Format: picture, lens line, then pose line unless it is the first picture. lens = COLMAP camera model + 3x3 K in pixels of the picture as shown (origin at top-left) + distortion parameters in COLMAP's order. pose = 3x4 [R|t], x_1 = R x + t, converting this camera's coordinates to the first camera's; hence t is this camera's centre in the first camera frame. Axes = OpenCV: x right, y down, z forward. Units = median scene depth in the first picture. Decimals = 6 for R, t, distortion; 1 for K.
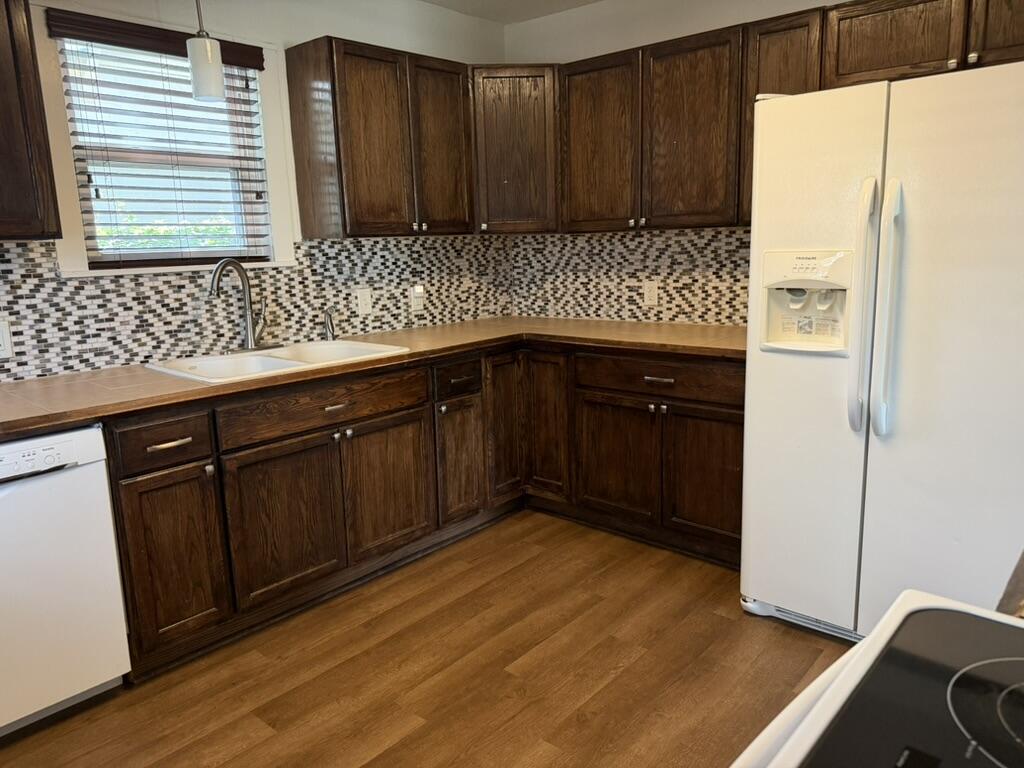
lens RADIAL K [[725.7, 0, 512.0], [0, 725.7, 384.0], [0, 0, 1]] dist [0.125405, -0.196397]
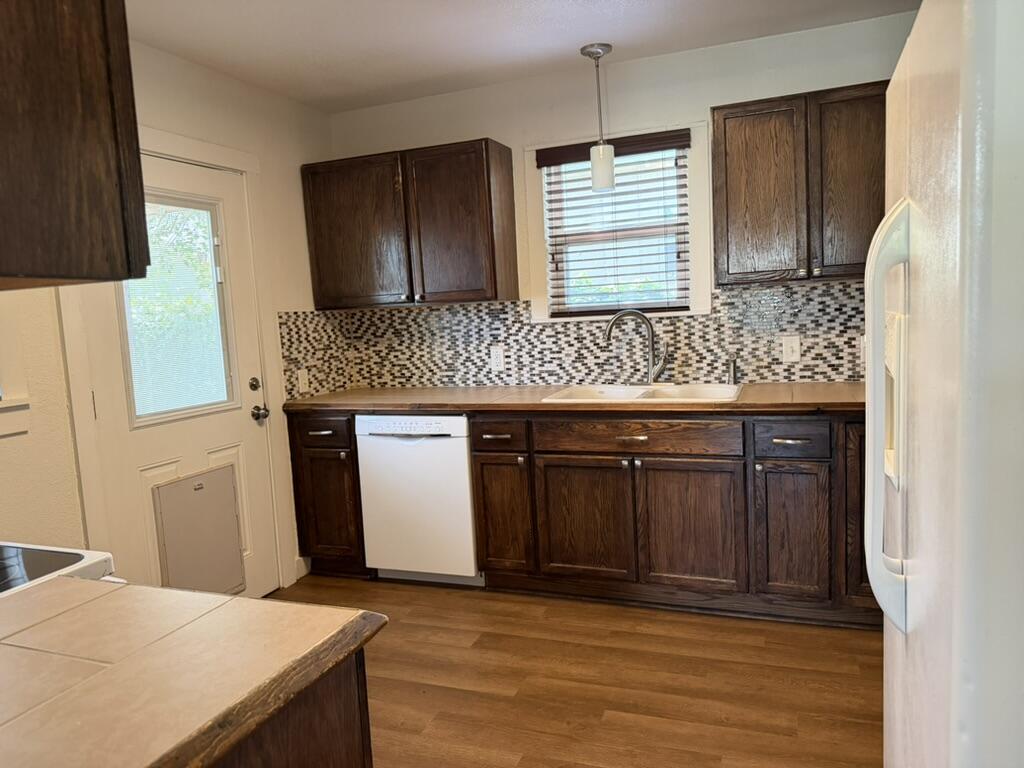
lens RADIAL K [[725.7, 0, 512.0], [0, 725.7, 384.0], [0, 0, 1]] dist [0.125405, -0.196397]
pose [[0.349492, 0.103892, -0.931162, 0.726260], [-0.138506, 0.988643, 0.058320, -0.090692], [0.926645, 0.108589, 0.359912, 0.384461]]
